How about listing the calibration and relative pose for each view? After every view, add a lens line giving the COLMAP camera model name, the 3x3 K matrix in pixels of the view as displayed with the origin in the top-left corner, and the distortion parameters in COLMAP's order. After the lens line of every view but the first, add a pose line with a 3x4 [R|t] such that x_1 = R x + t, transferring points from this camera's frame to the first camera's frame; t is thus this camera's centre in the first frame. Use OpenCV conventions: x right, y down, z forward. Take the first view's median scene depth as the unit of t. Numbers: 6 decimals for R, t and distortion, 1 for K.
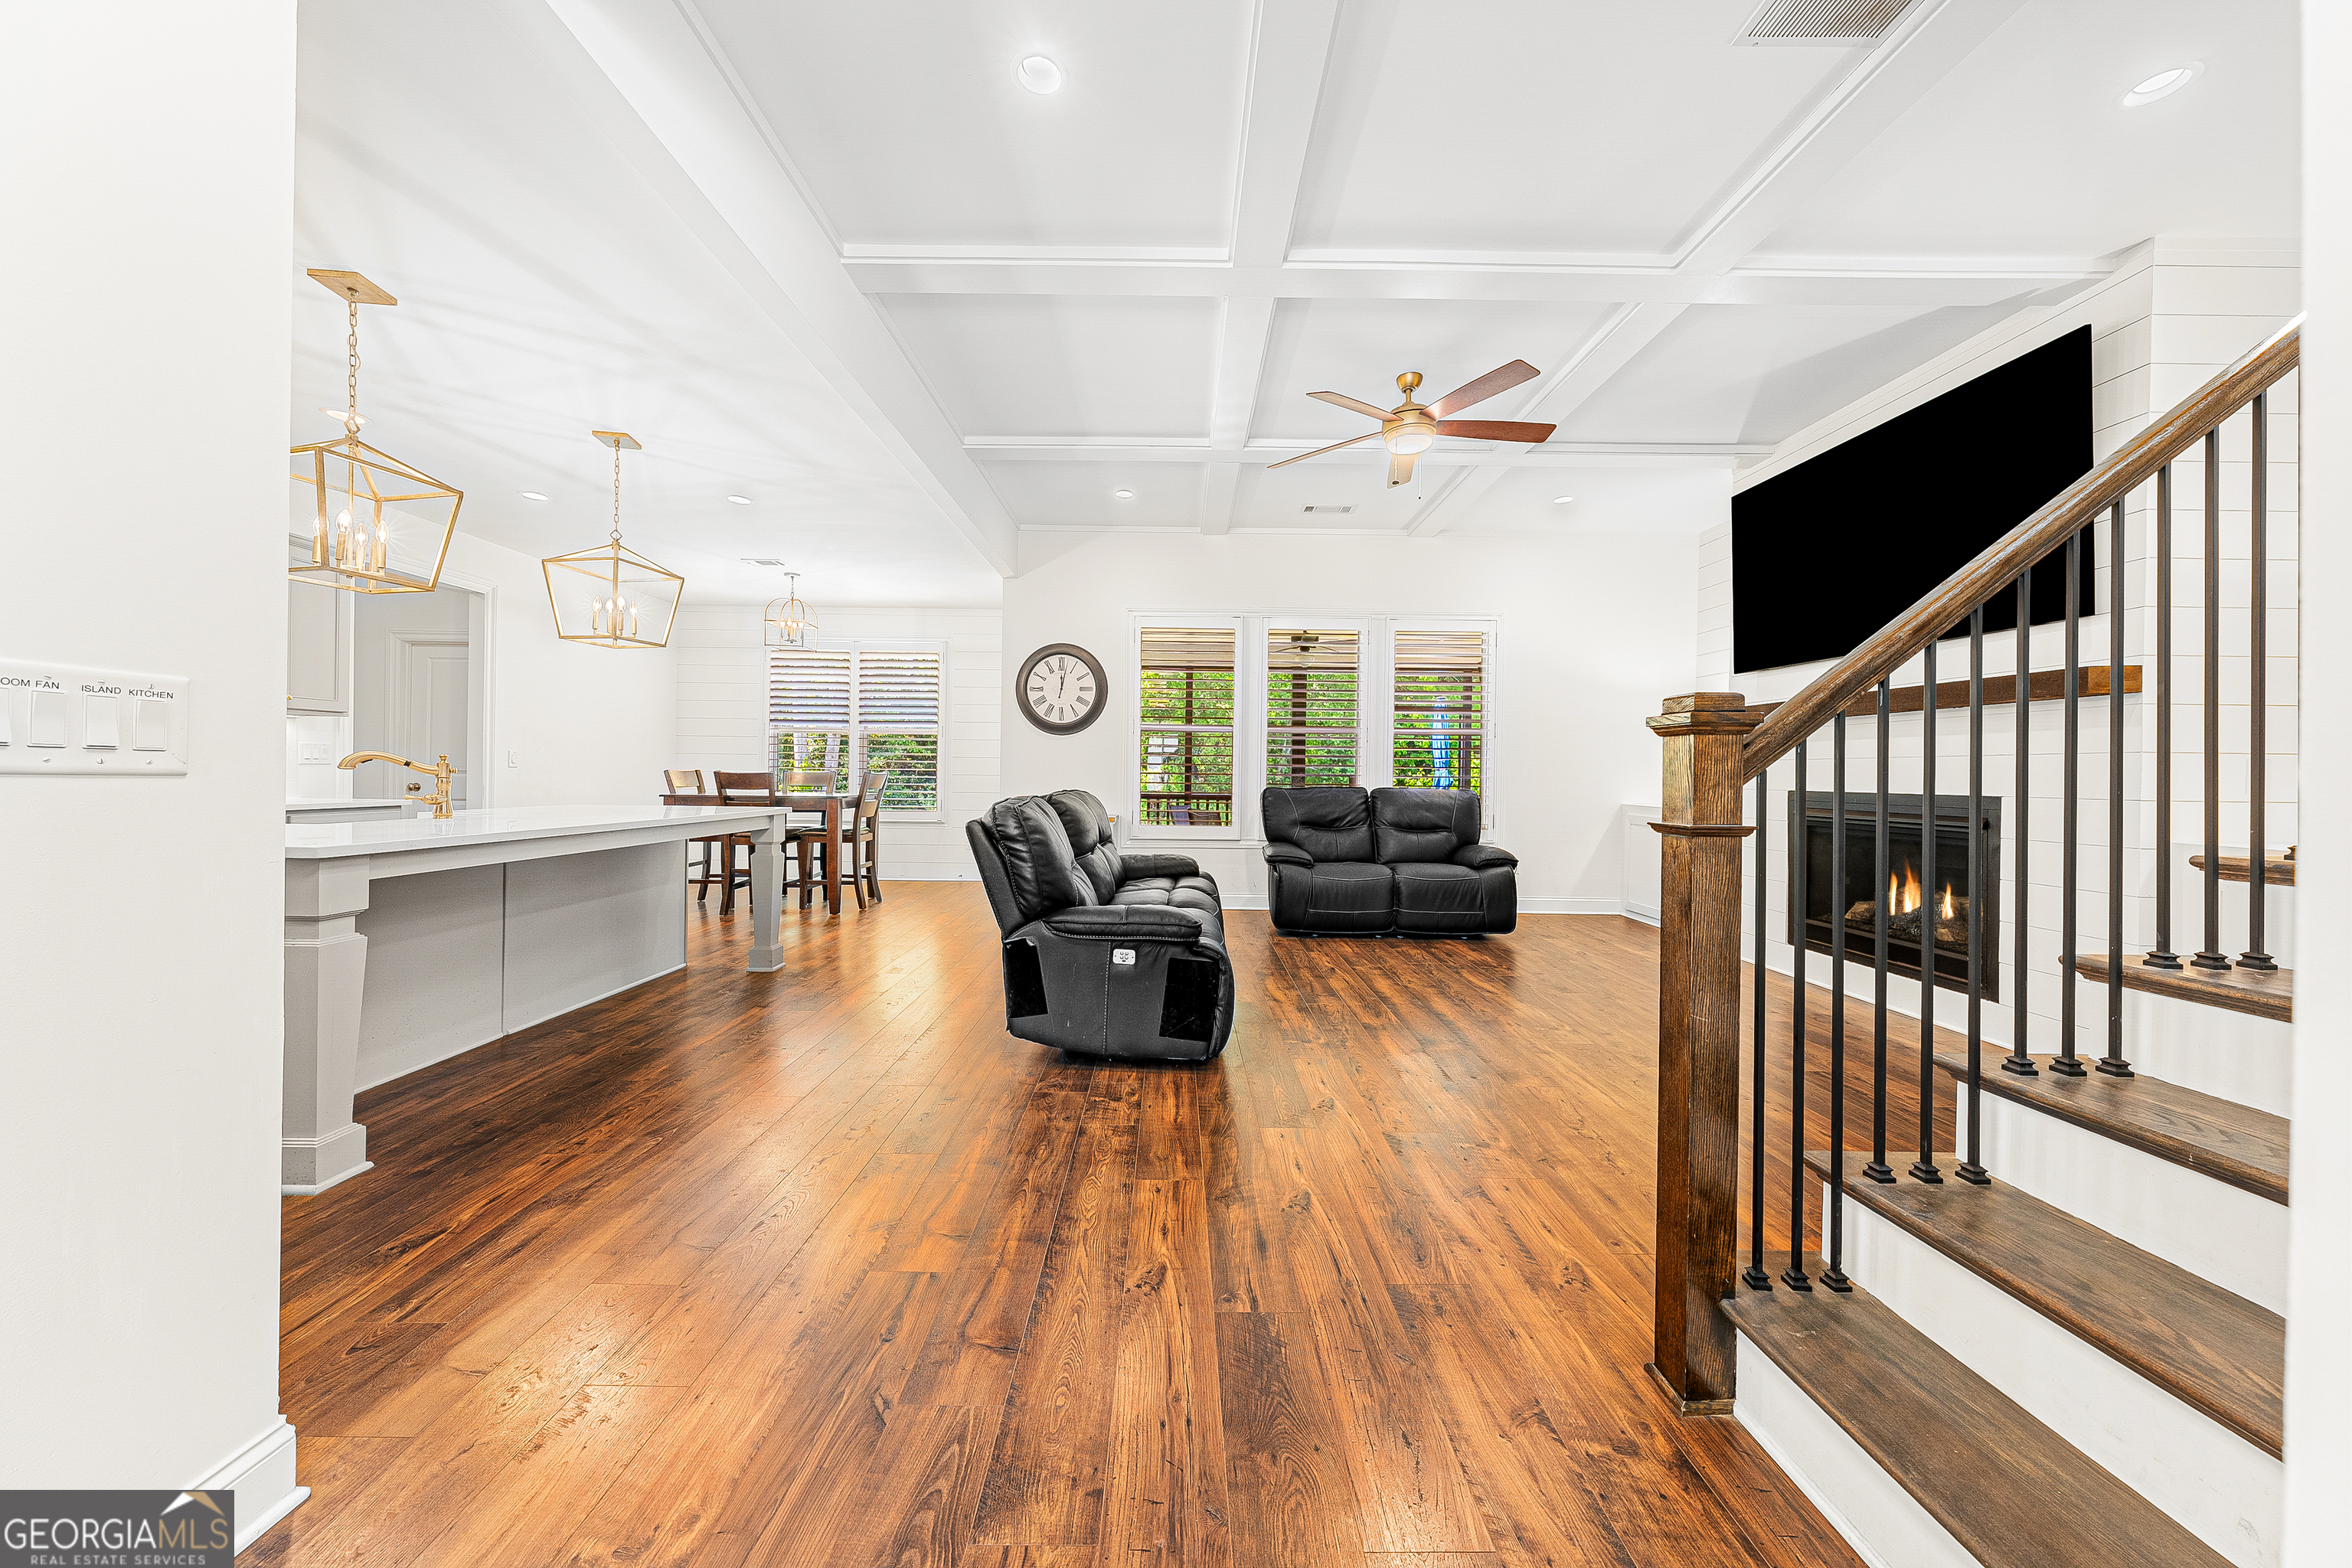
lens RADIAL K [[793.4, 0, 1173.1], [0, 793.4, 779.8], [0, 0, 1]] dist [0.000715, -0.000435]
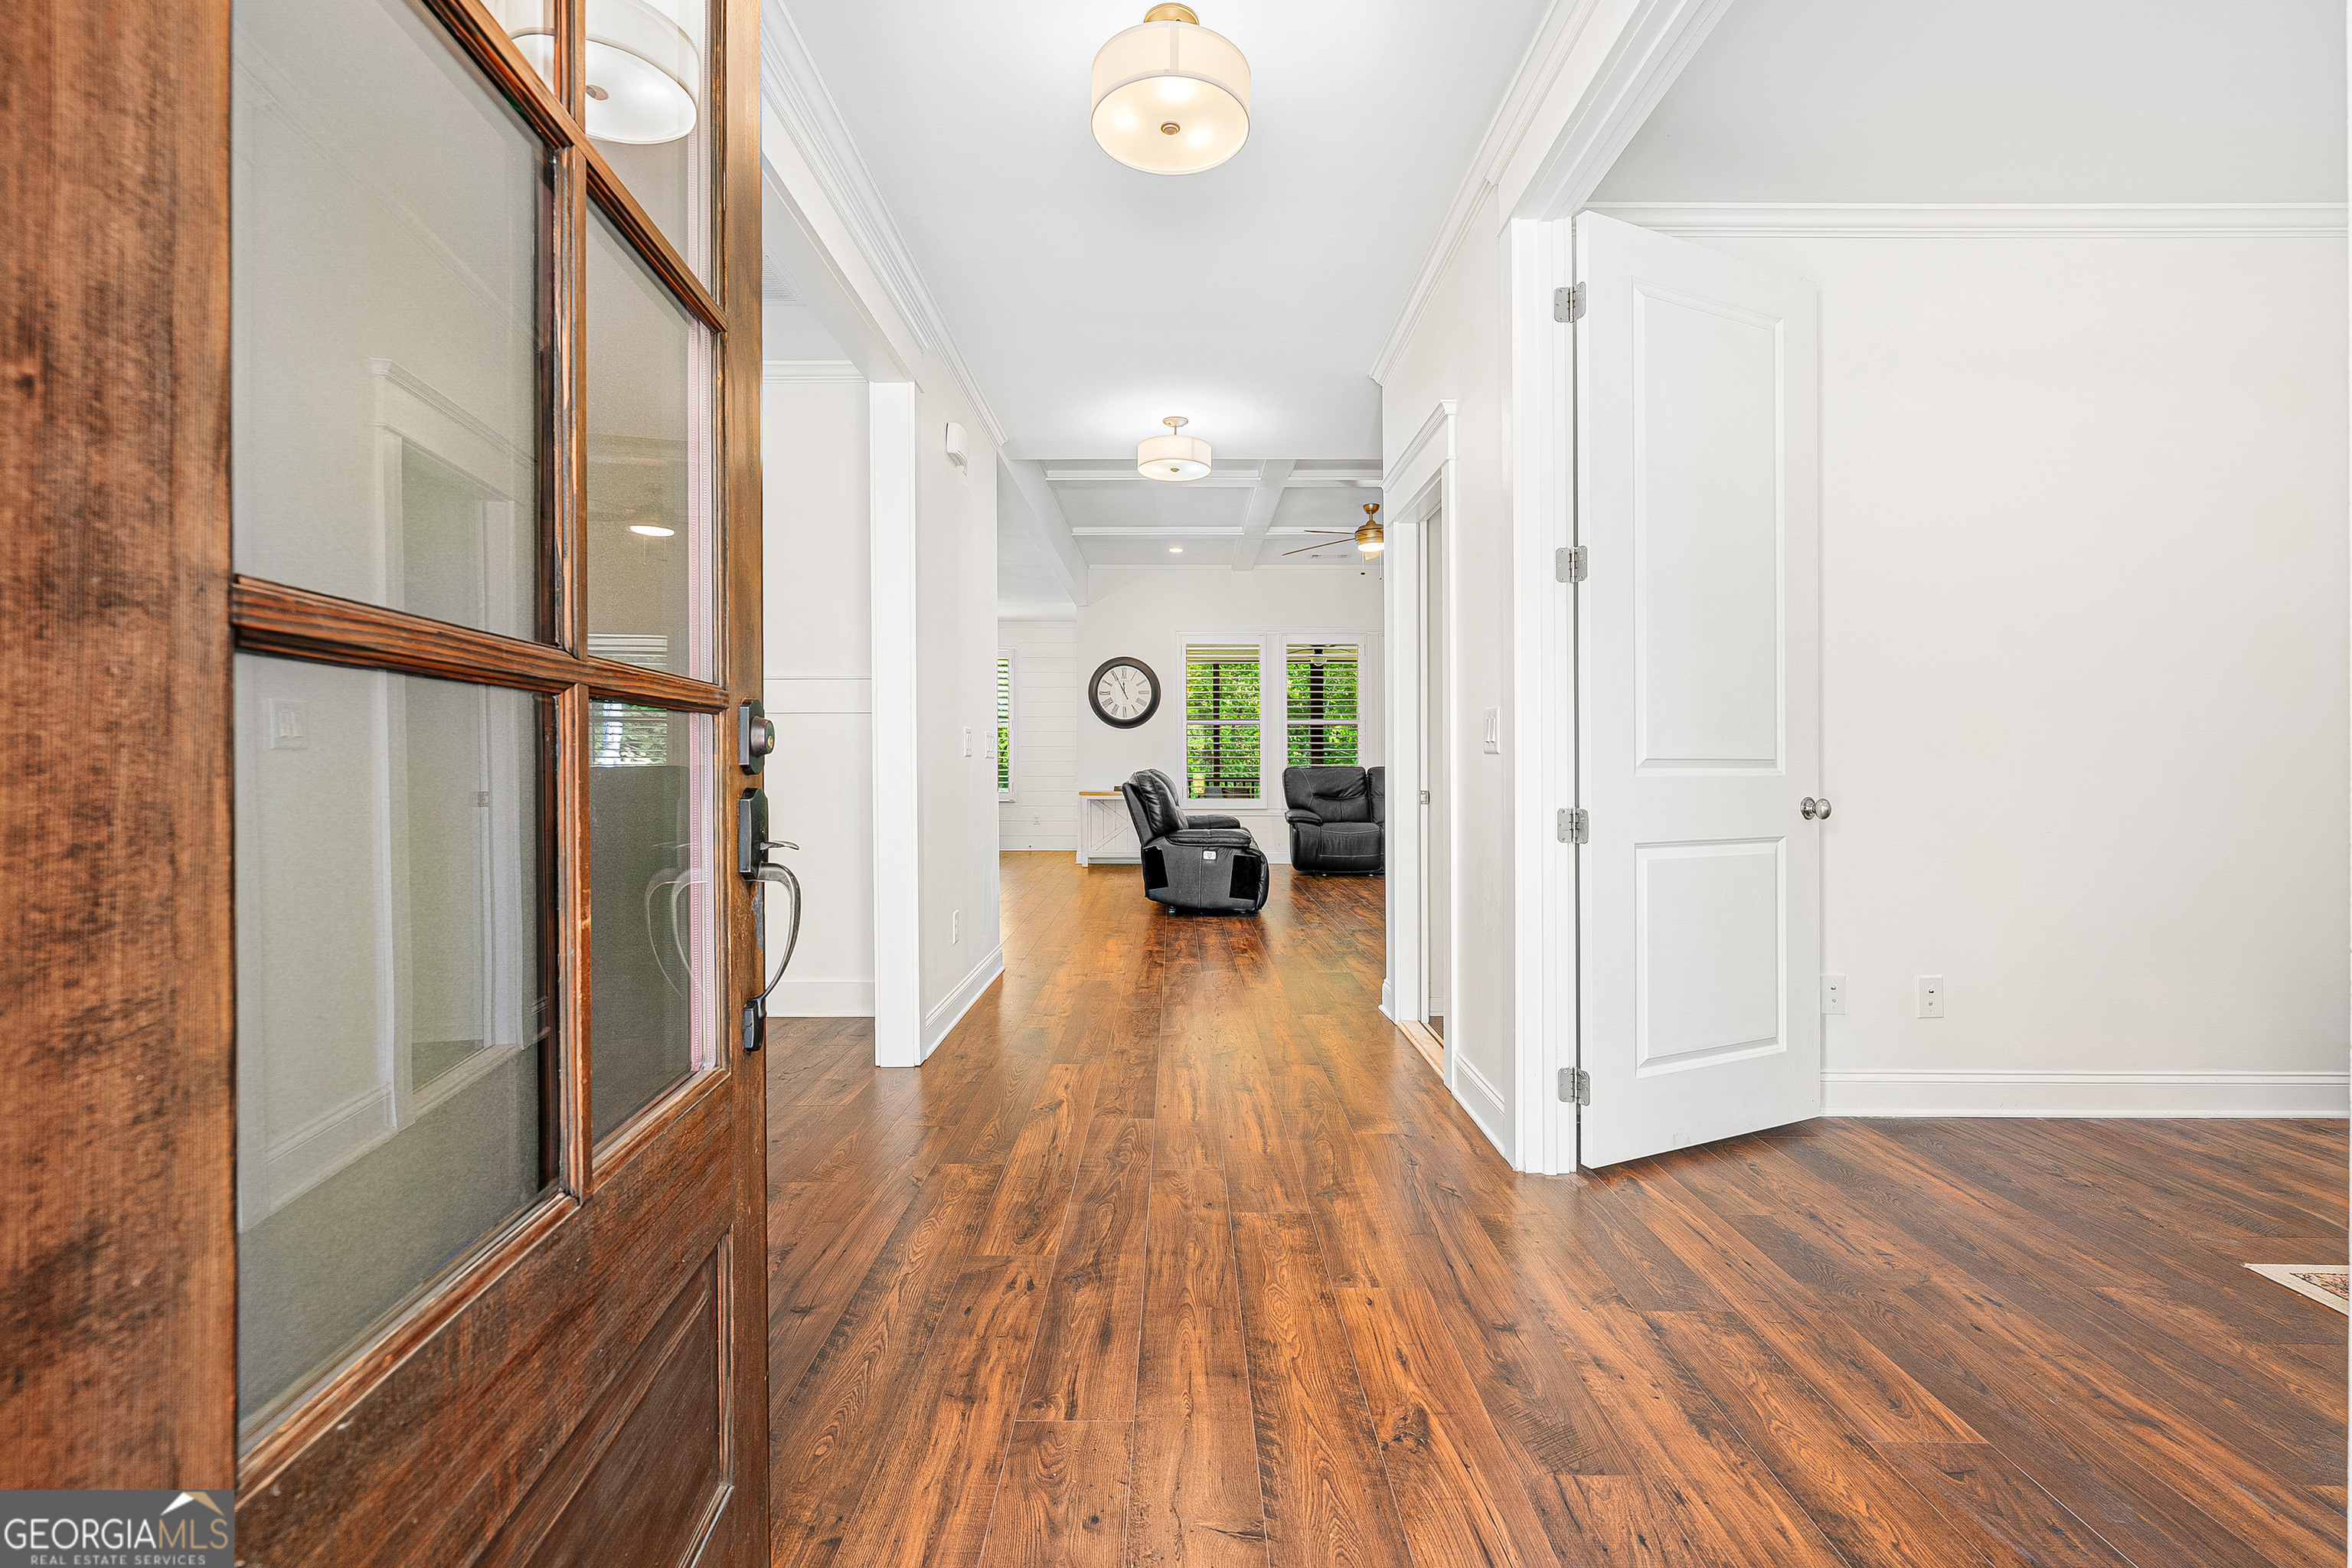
lens RADIAL K [[1020.4, 0, 1185.1], [0, 1020.4, 766.3], [0, 0, 1]] dist [-0.000839, 0.000099]
pose [[0.999803, -0.014512, 0.013515, -0.080849], [0.014568, 0.999886, -0.004056, 0.013242], [-0.013455, 0.004252, 0.999900, -0.753343]]
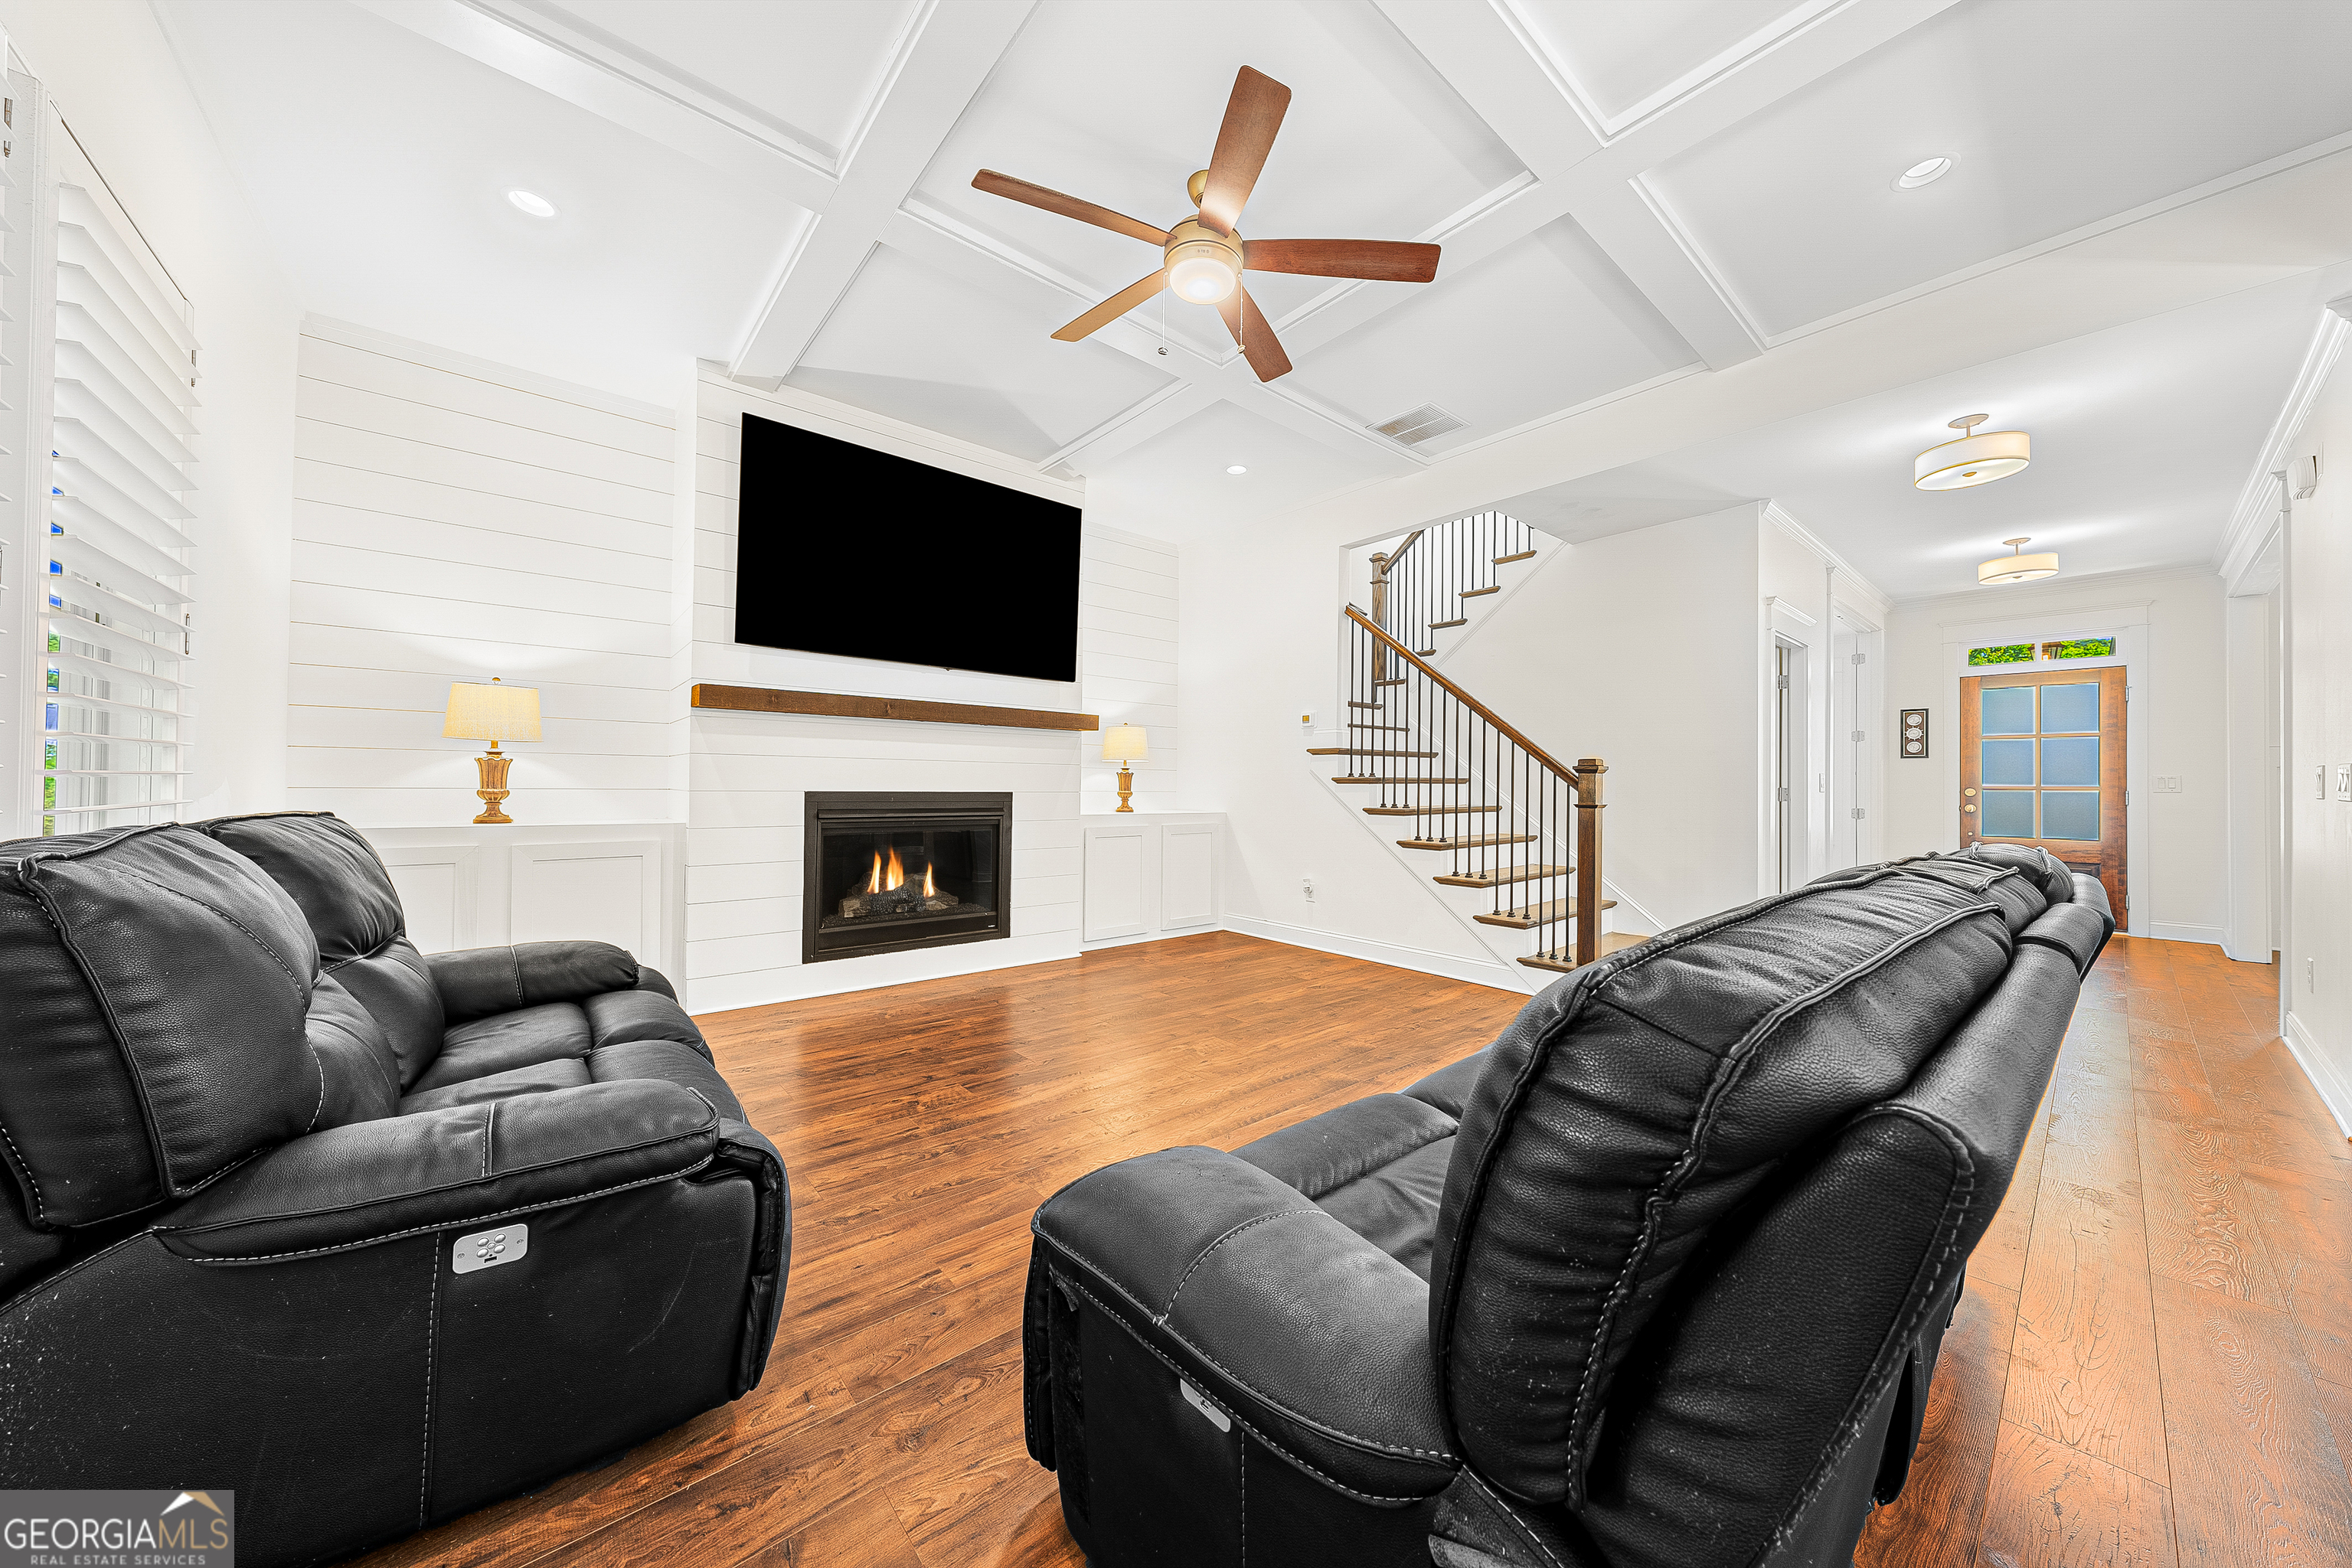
lens RADIAL K [[793.4, 0, 1182.5], [0, 793.4, 774.8], [0, 0, 1]] dist [0.000715, -0.000435]
pose [[-0.650325, -0.008723, 0.759606, -0.147233], [-0.011988, 0.999927, 0.001219, -0.009302], [-0.759562, -0.008314, -0.650382, 1.058831]]
